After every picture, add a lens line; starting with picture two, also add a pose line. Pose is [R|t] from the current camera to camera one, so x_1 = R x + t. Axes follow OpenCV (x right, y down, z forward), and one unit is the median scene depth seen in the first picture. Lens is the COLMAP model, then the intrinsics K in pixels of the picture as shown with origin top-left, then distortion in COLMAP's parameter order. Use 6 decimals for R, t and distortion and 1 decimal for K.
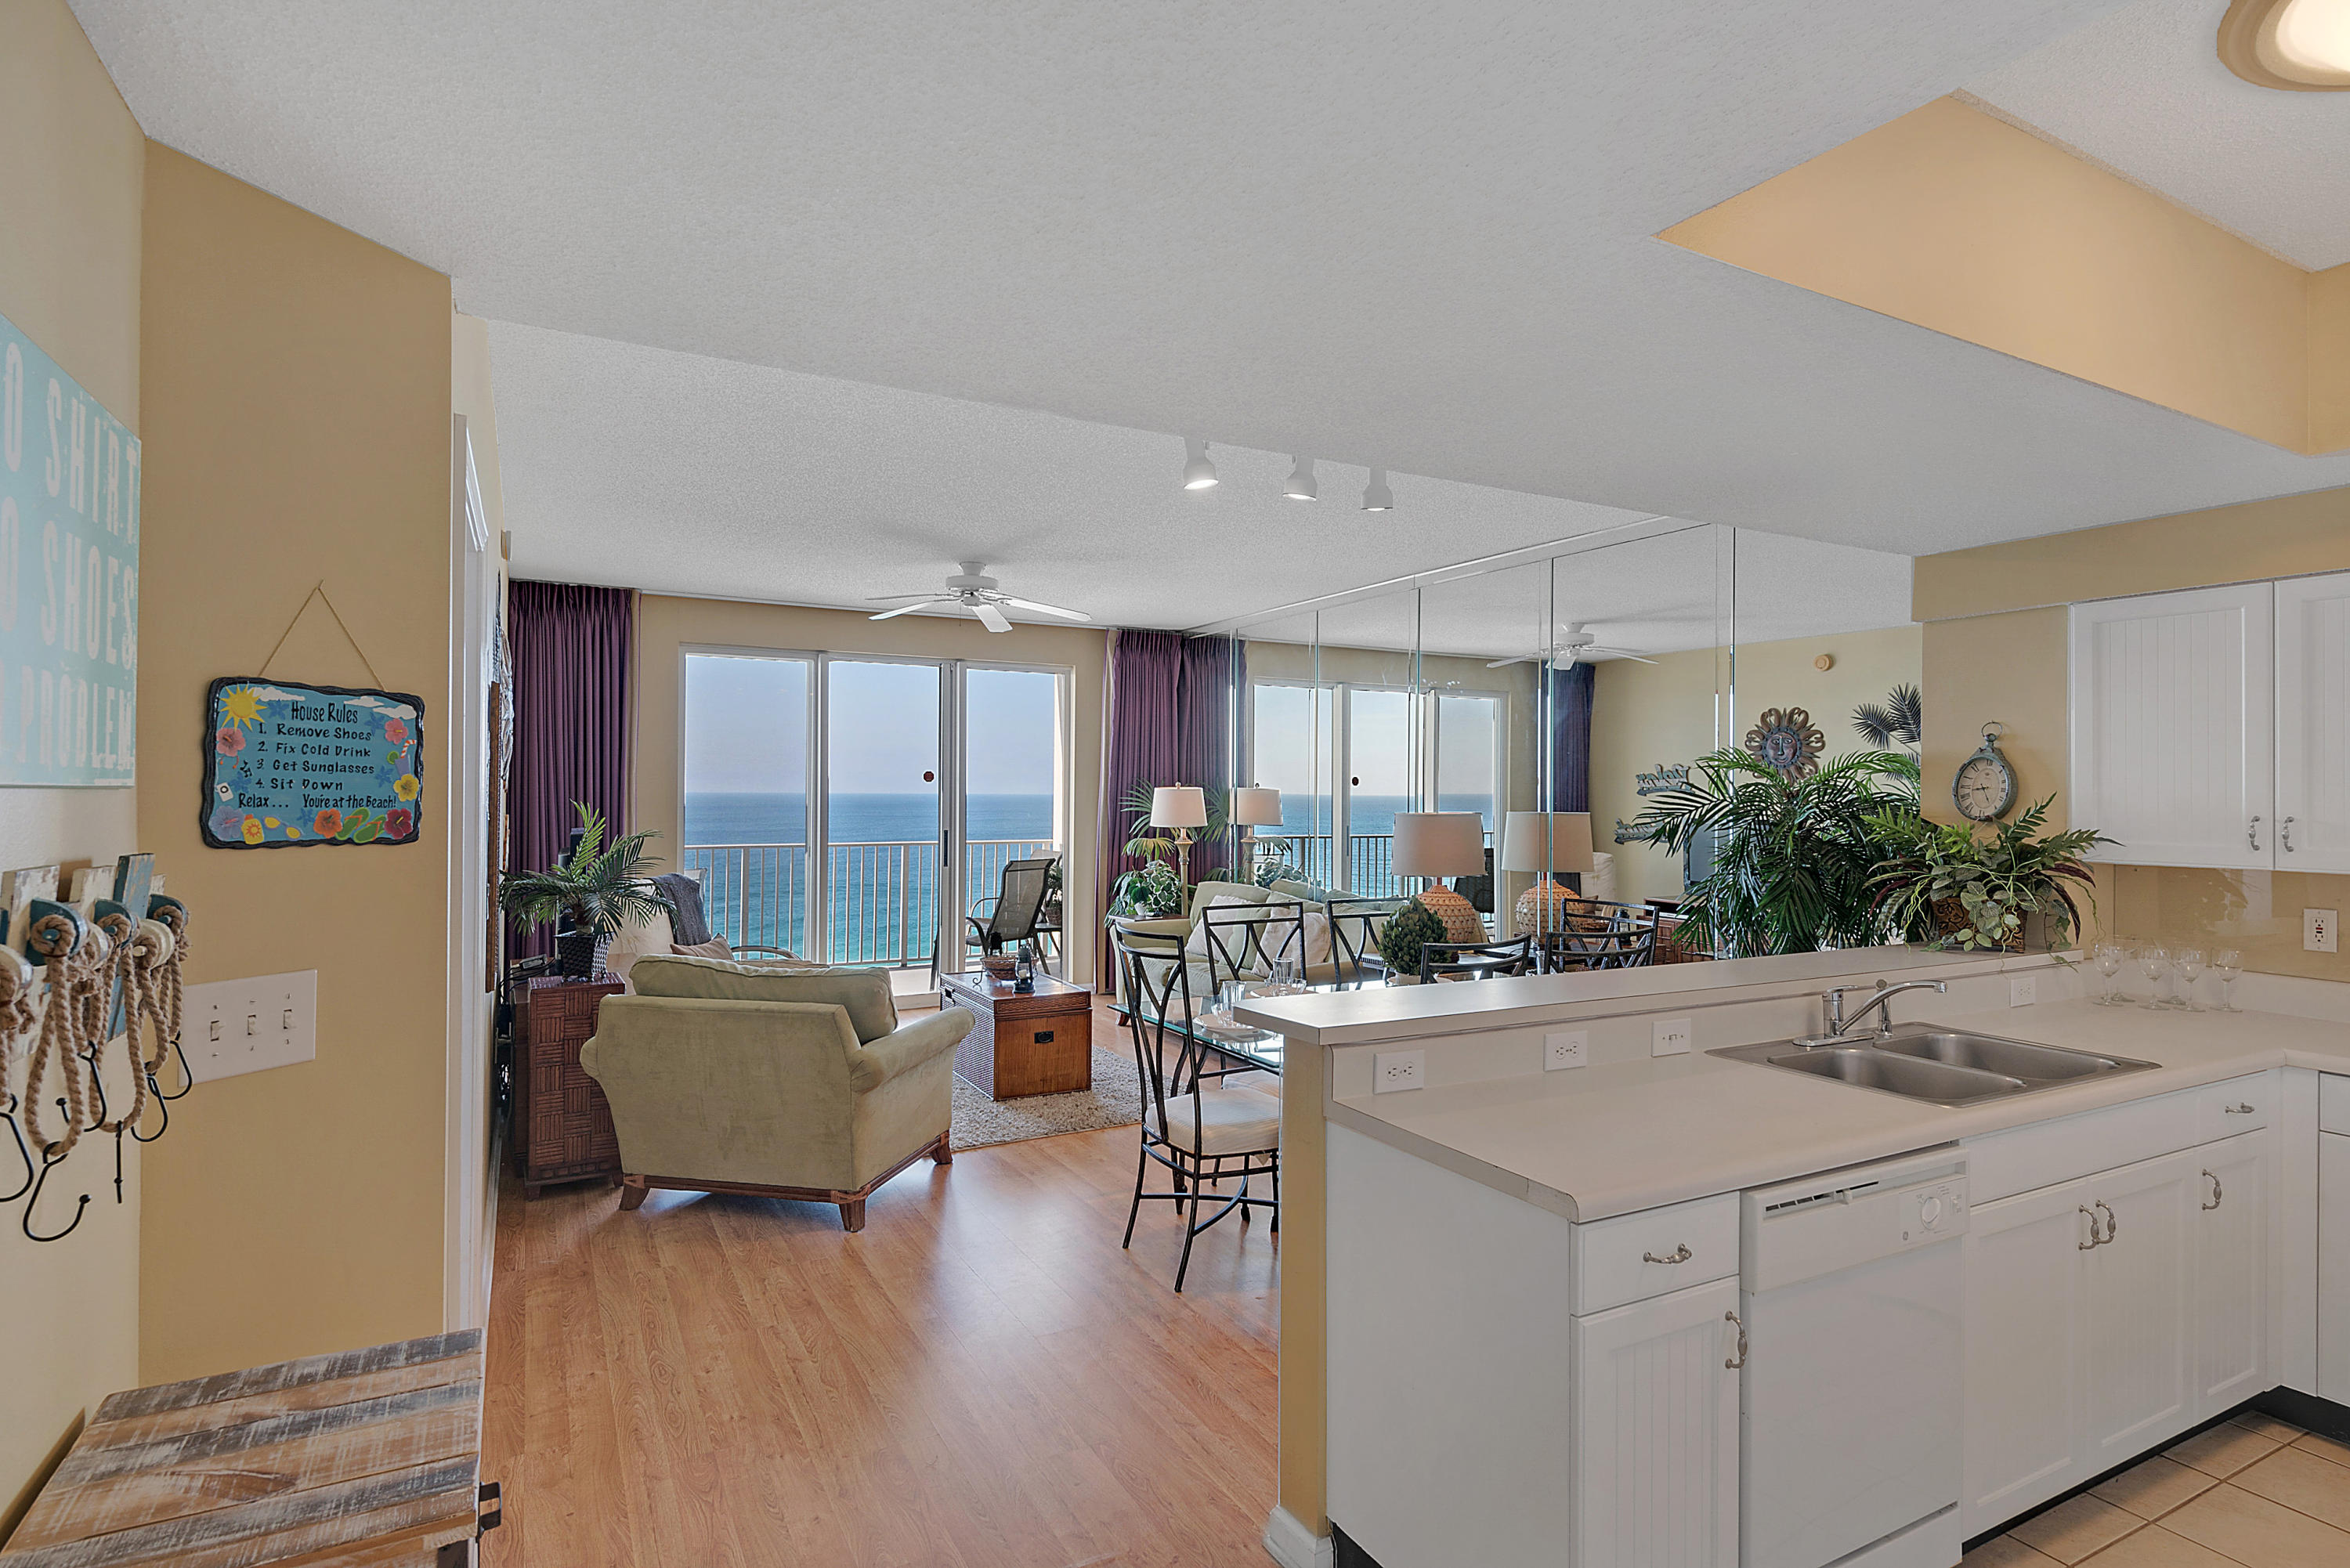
lens RADIAL K [[1215.6, 0, 1181.2], [0, 1215.6, 796.0], [0, 0, 1]] dist [0.002961, -0.000016]
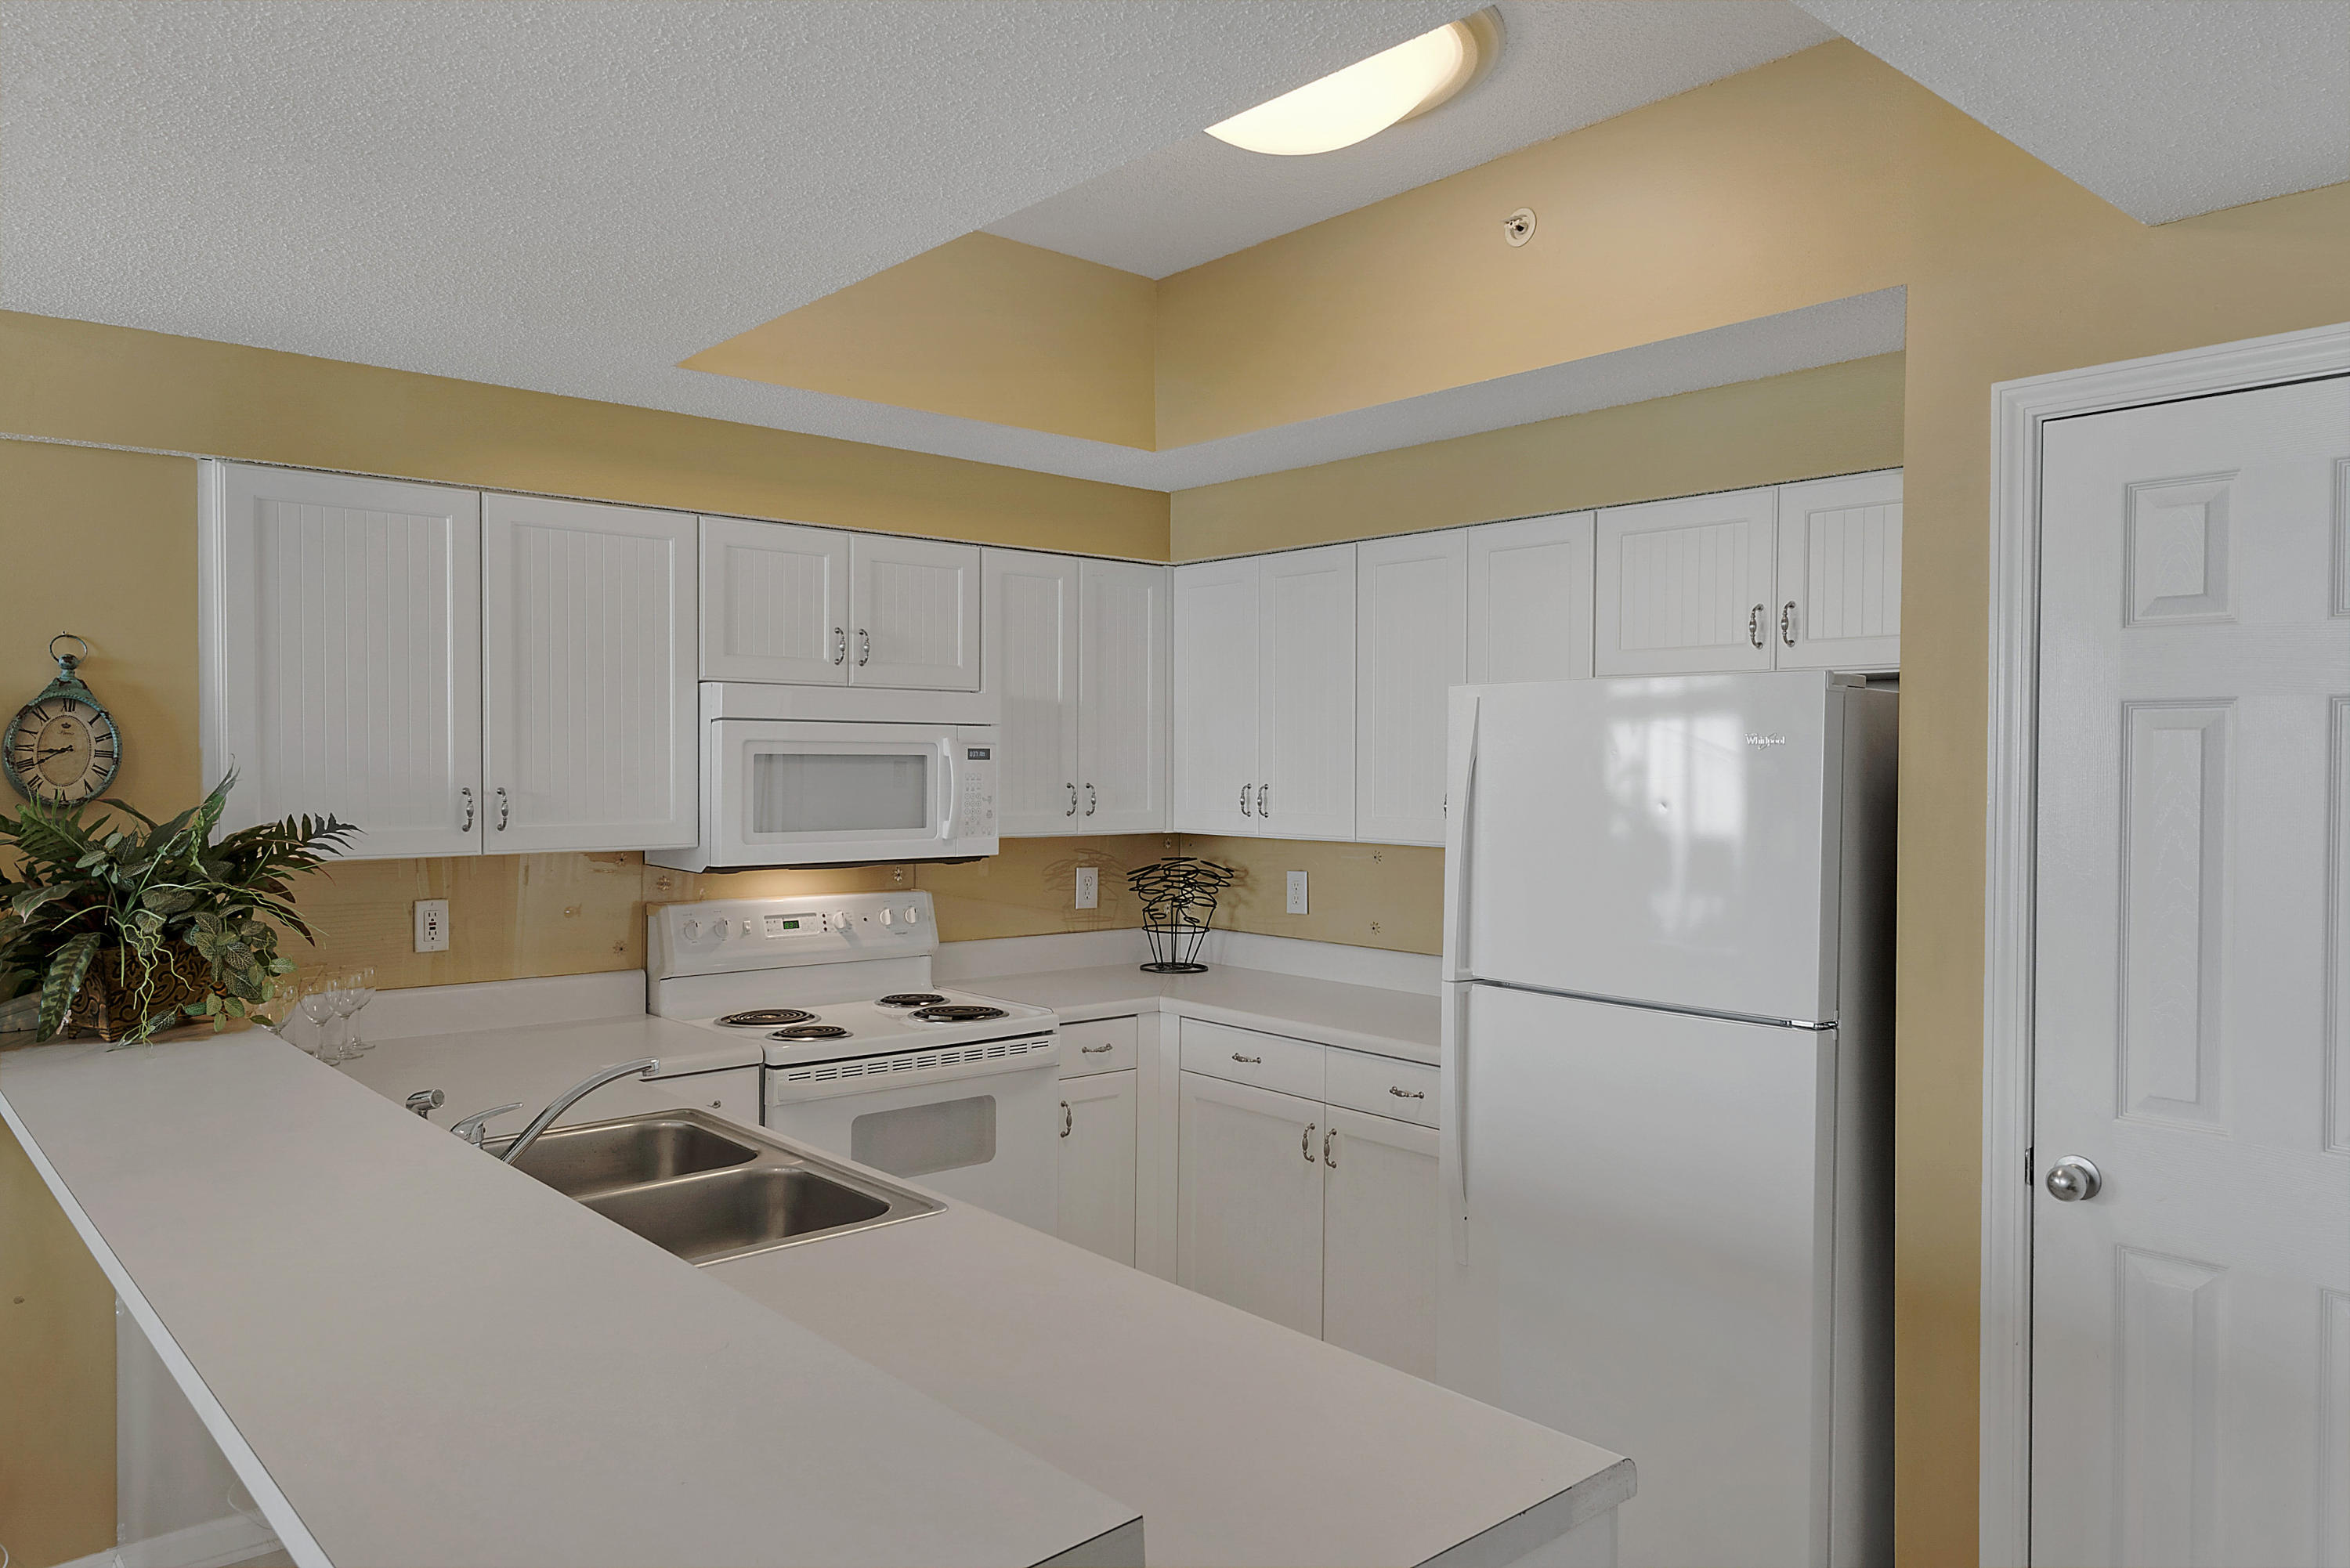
lens RADIAL K [[1592.4, 0, 1185.7], [0, 1592.4, 766.6], [0, 0, 1]] dist [0.066105, -0.002846]
pose [[-0.221147, -0.013390, 0.975149, -0.102999], [-0.000614, 0.999907, 0.013591, -0.004947], [-0.975240, 0.002407, -0.221135, 0.339433]]
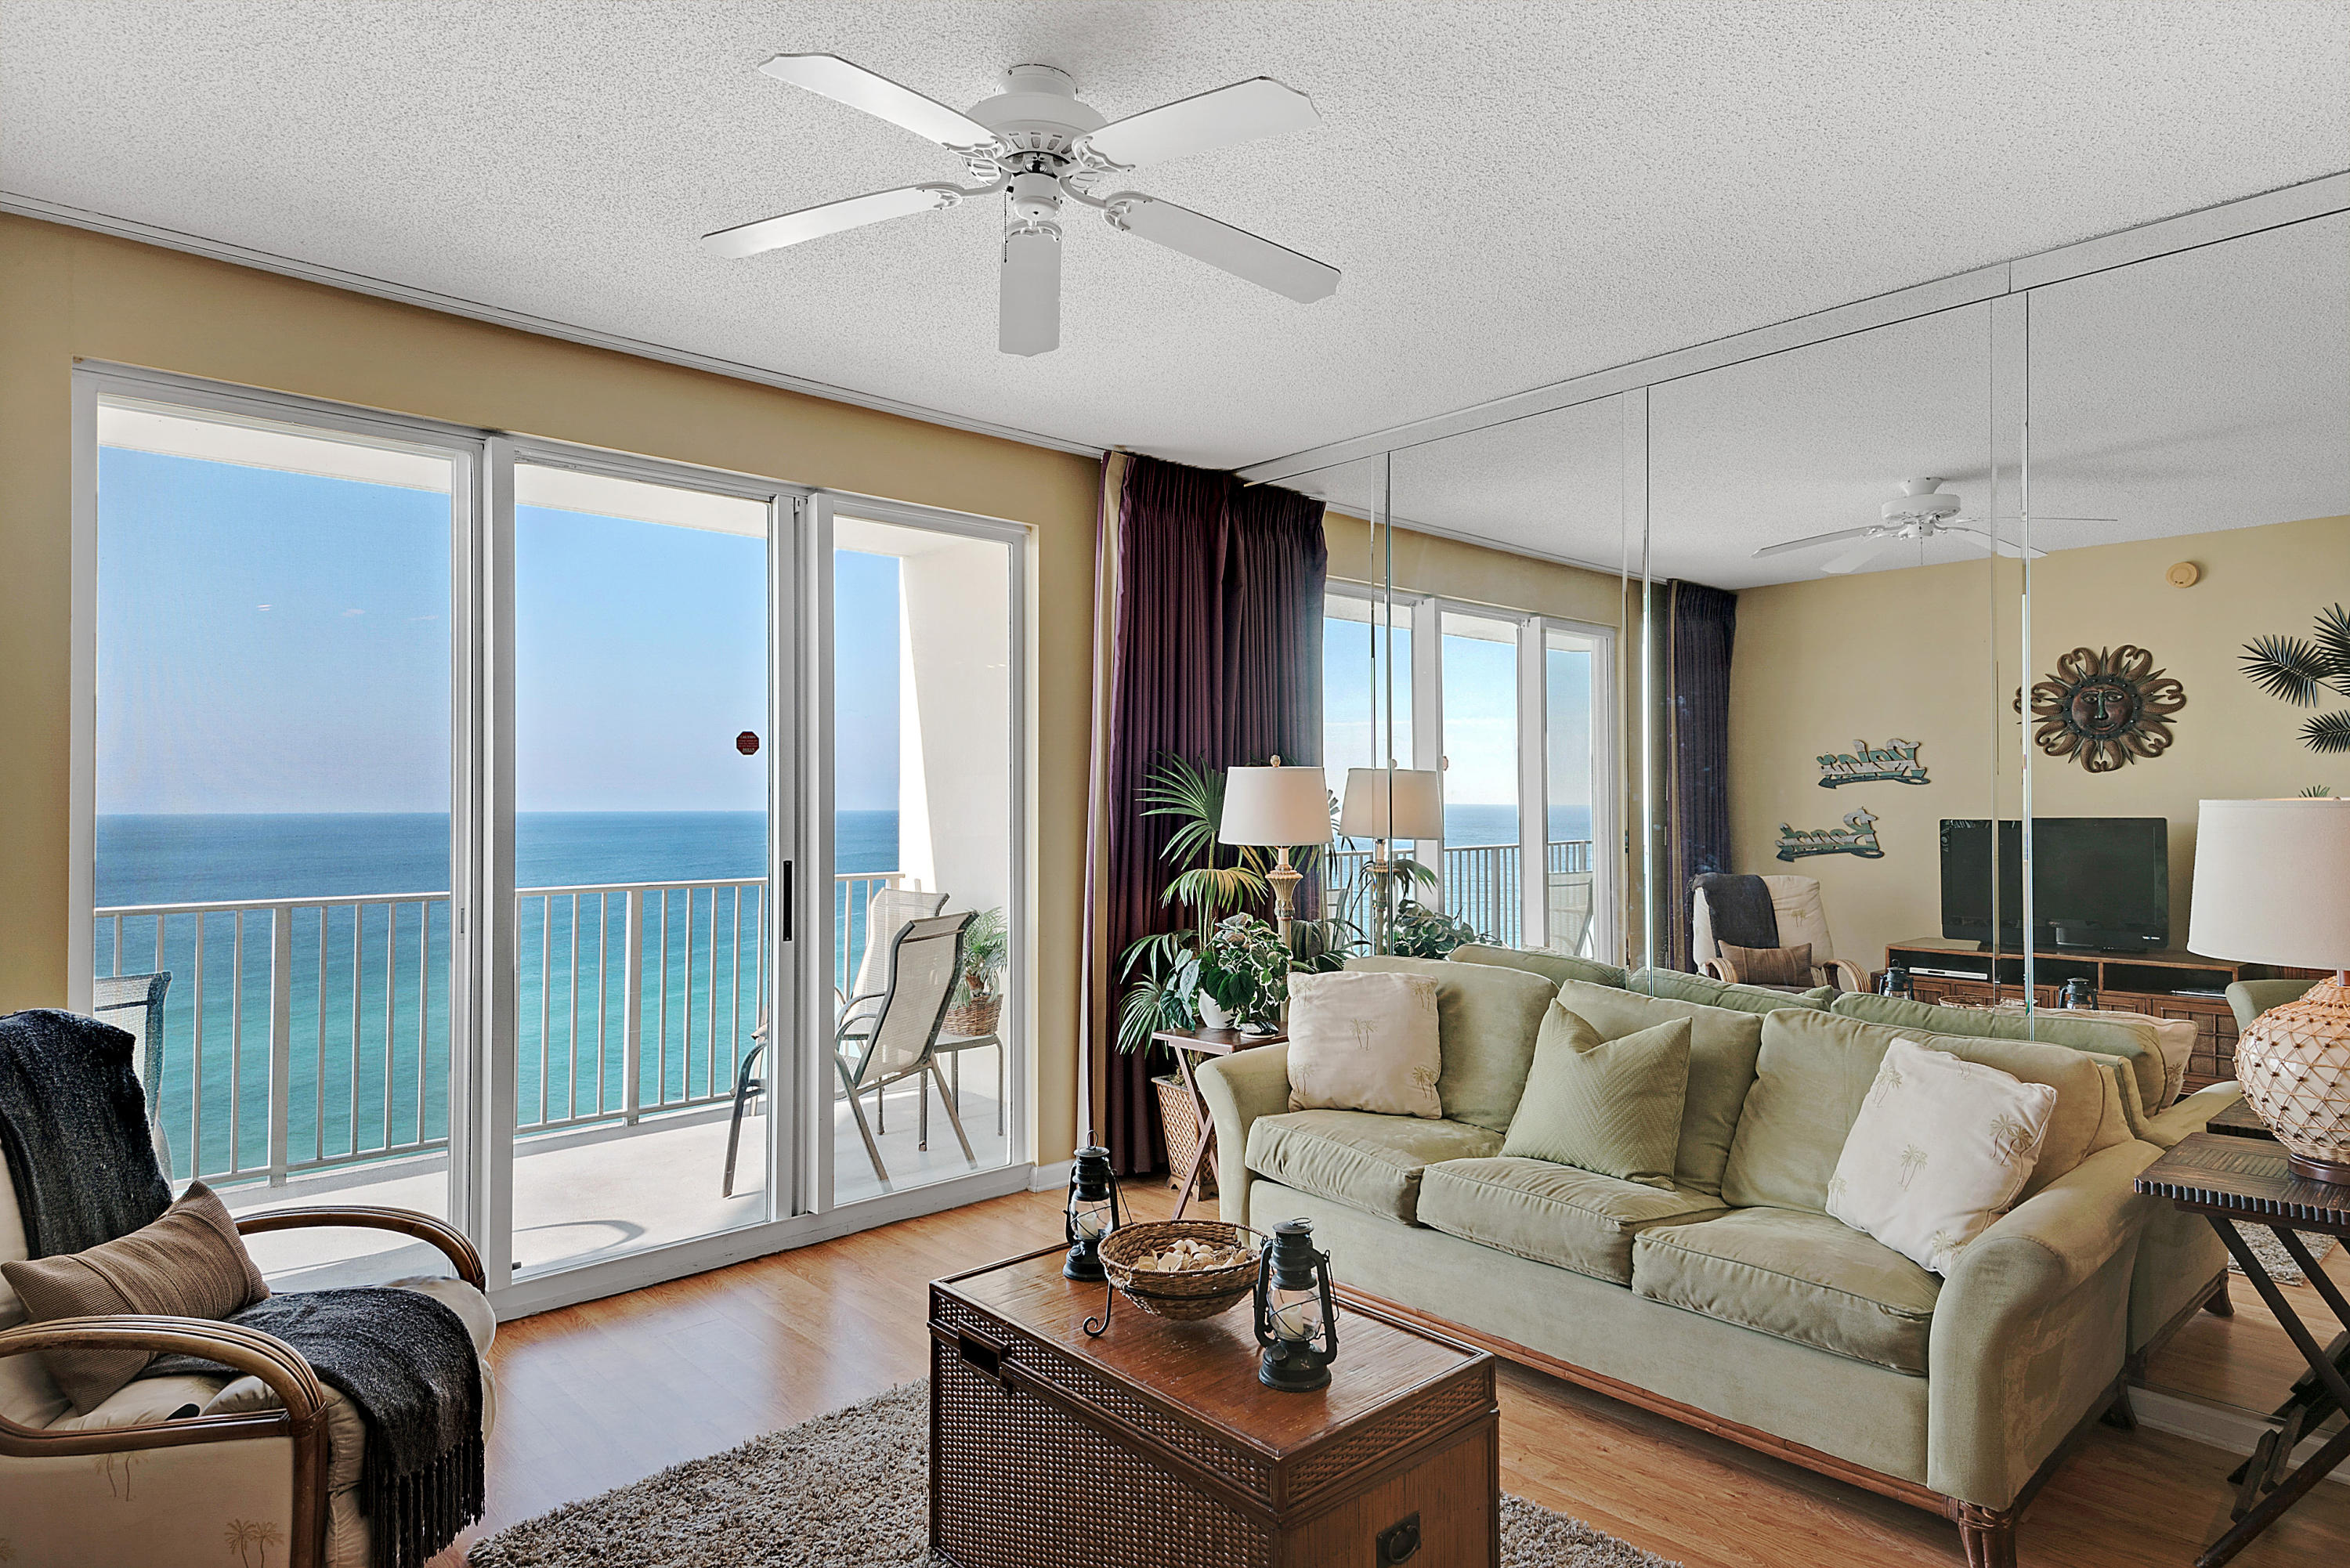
lens RADIAL K [[1313.3, 0, 1162.9], [0, 1313.3, 788.5], [0, 0, 1]] dist [0.031129, -0.004409]
pose [[0.970653, -0.005756, 0.240417, -0.199479], [0.009938, 0.999820, -0.016185, 0.011628], [-0.240280, 0.018099, 0.970535, 0.549266]]
